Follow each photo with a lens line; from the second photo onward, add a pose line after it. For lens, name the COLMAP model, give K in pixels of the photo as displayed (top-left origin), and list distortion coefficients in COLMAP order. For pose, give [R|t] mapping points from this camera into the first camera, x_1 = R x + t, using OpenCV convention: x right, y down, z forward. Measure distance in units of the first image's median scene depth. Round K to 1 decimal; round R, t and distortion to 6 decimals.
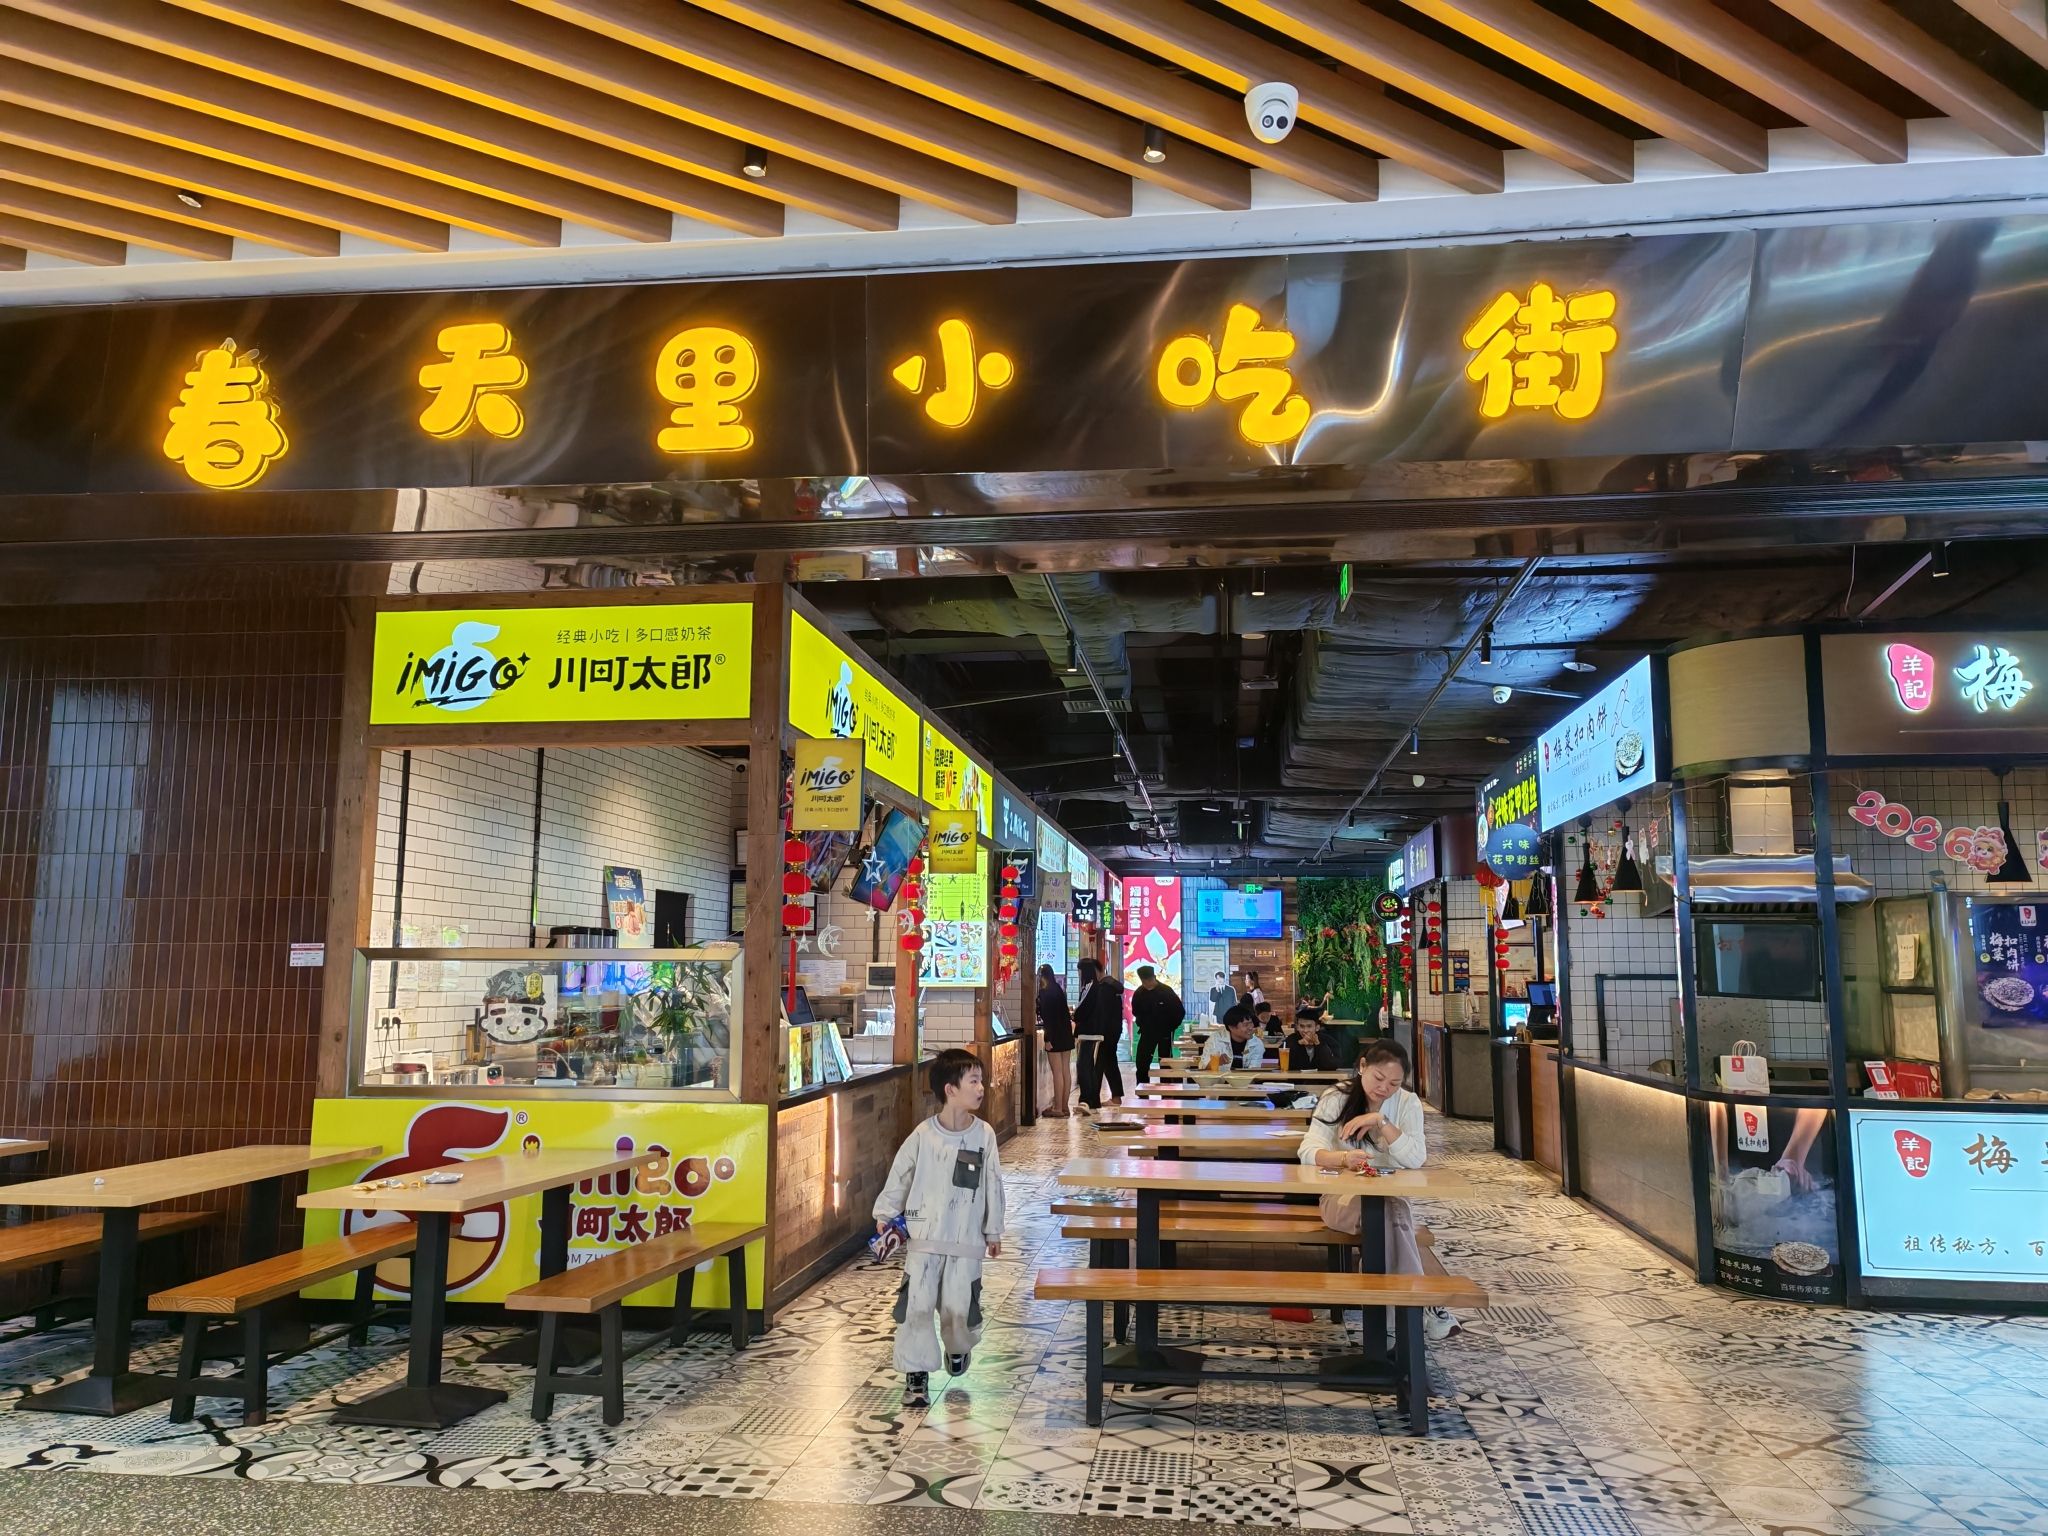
lens RADIAL K [[1540.2, 0, 1024.0], [0, 1540.2, 768.0], [0, 0, 1]] dist [0.006201, 0.053238]
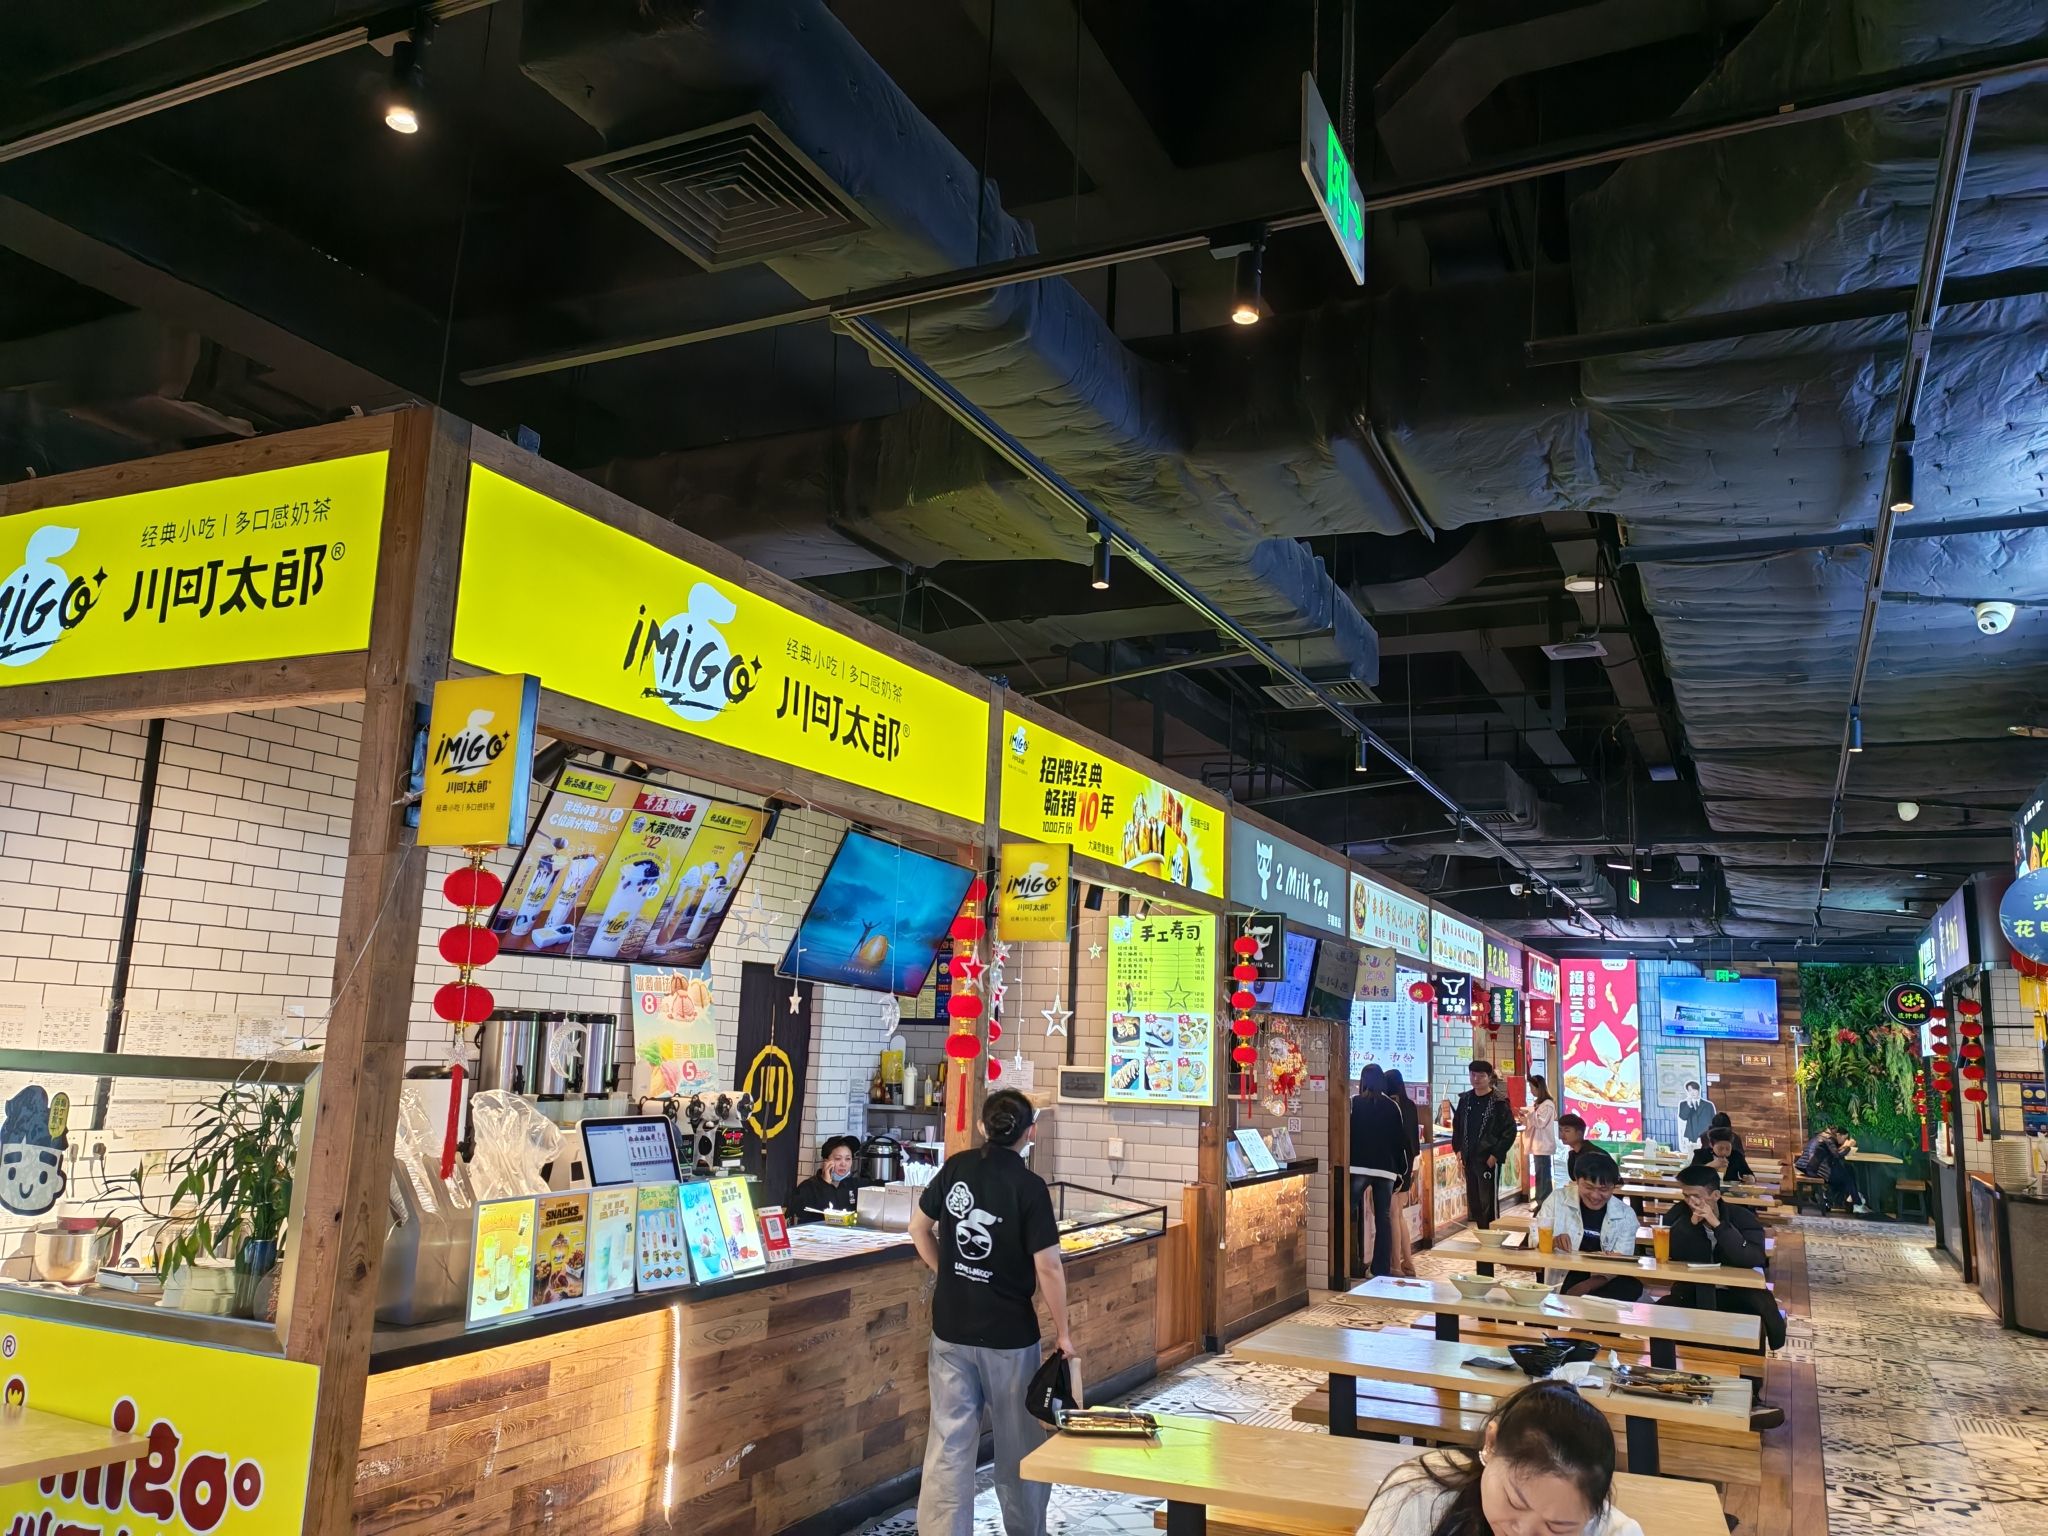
lens RADIAL K [[1540.2, 0, 1024.0], [0, 1540.2, 768.0], [0, 0, 1]] dist [0.006201, 0.053238]
pose [[0.948648, -0.026767, -0.315200, 0.111975], [0.010370, 0.998510, -0.053584, 0.021707], [0.316165, 0.047564, 0.947511, 0.268502]]
